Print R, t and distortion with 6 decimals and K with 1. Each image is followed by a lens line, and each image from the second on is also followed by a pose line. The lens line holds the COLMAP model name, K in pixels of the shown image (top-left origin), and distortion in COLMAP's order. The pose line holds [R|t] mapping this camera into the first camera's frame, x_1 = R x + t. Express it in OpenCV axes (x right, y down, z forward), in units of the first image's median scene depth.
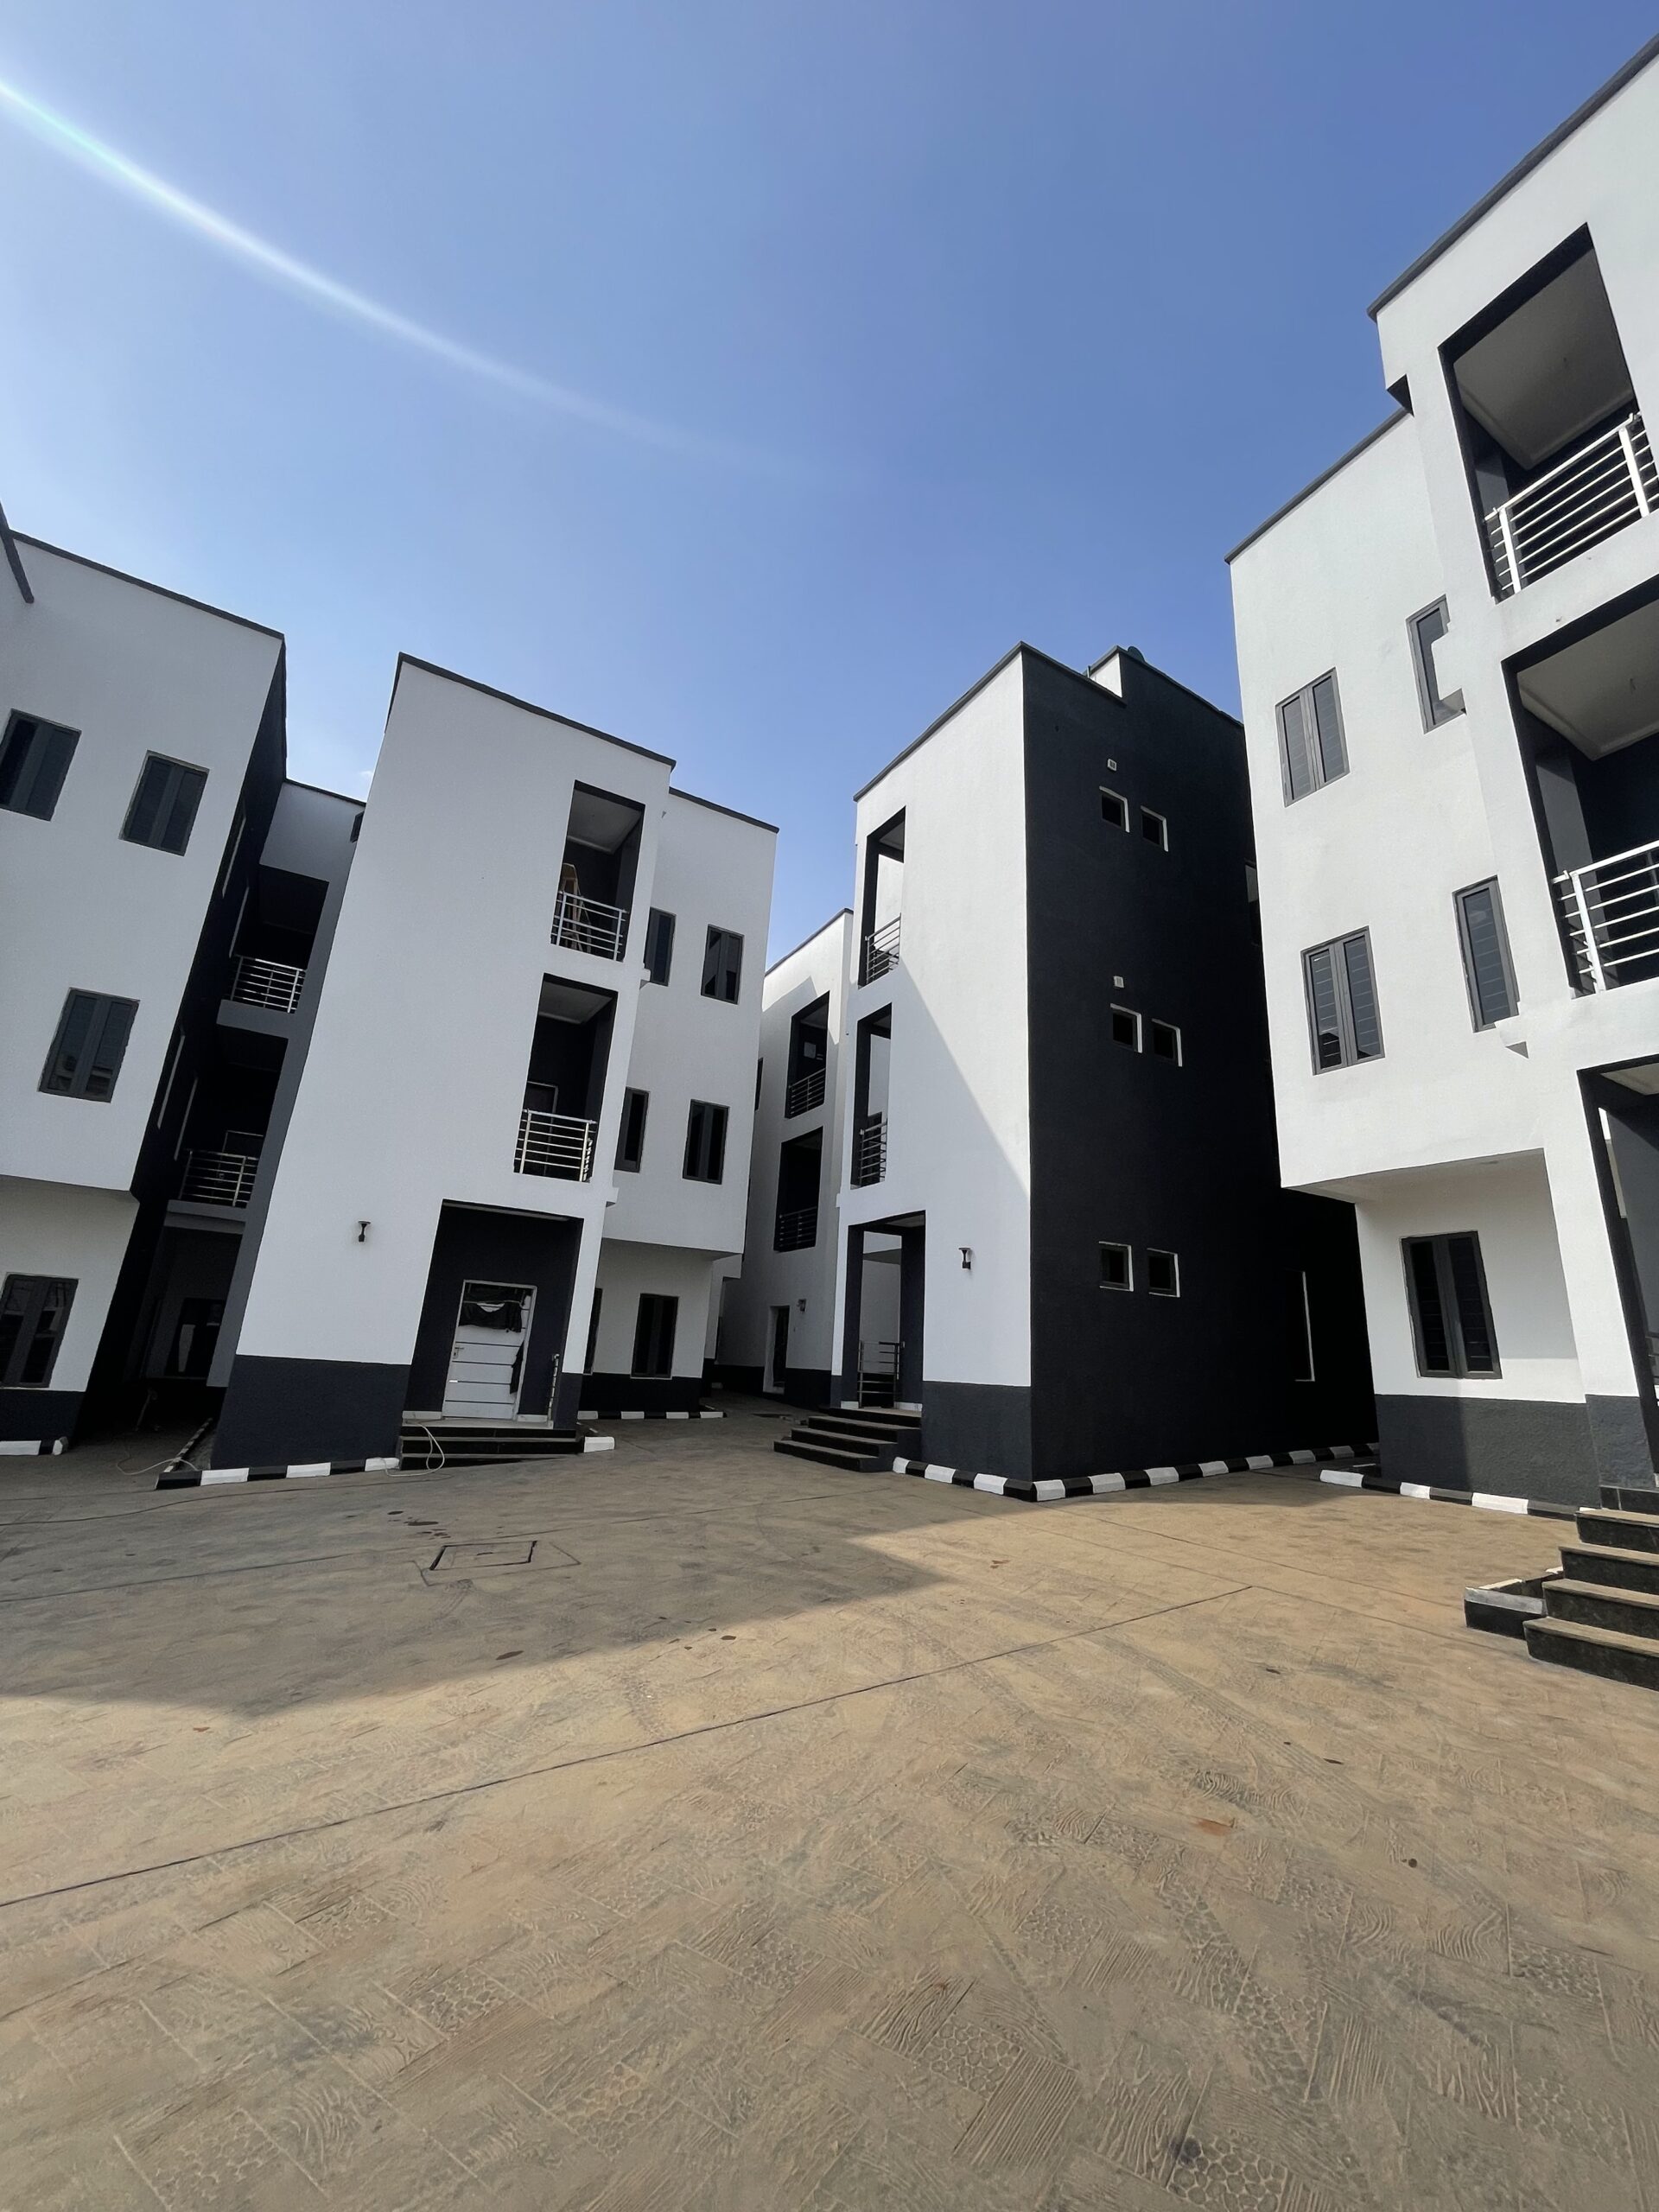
lens RADIAL K [[898.6, 0, 823.1], [0, 898.6, 1105.4], [0, 0, 1]] dist [-0.000914, 0.000315]
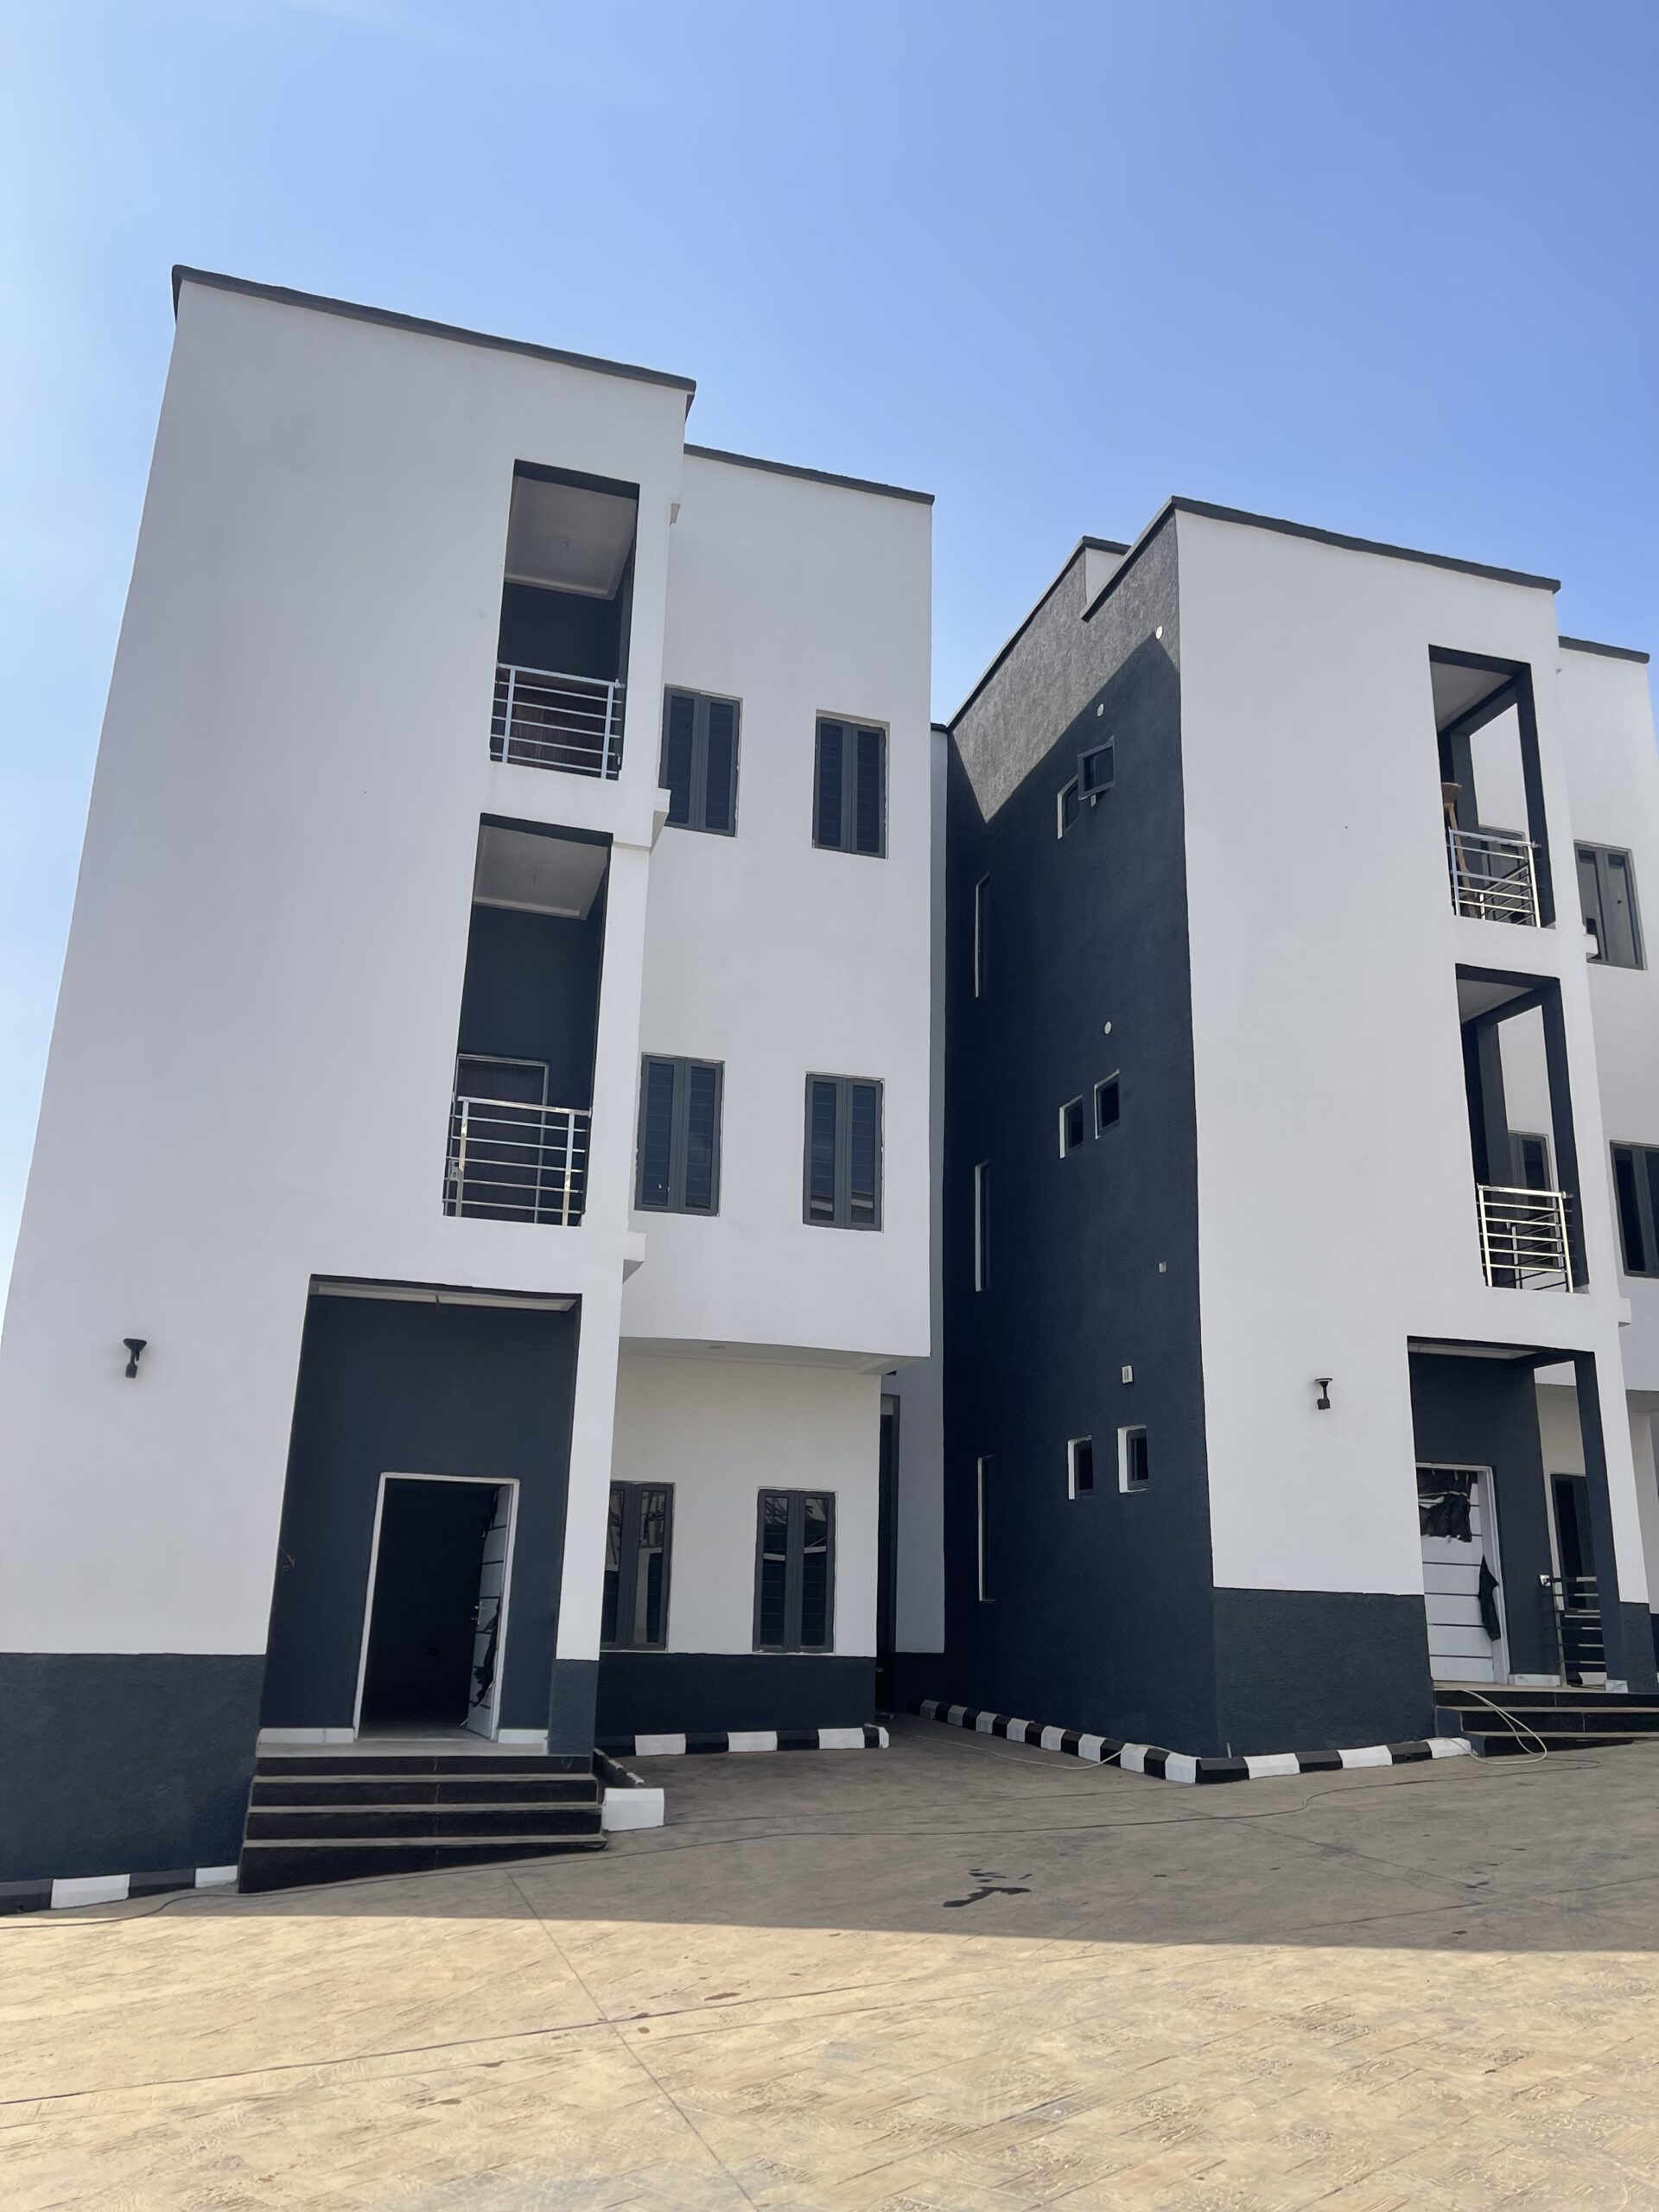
lens RADIAL K [[1673.5, 0, 830.8], [0, 1673.5, 1126.4], [0, 0, 1]] dist [0.028486, -0.013400]
pose [[0.970971, -0.102140, -0.216291, -0.565863], [0.101173, 0.994747, -0.015568, -0.070263], [0.216745, -0.006767, 0.976205, -0.266557]]
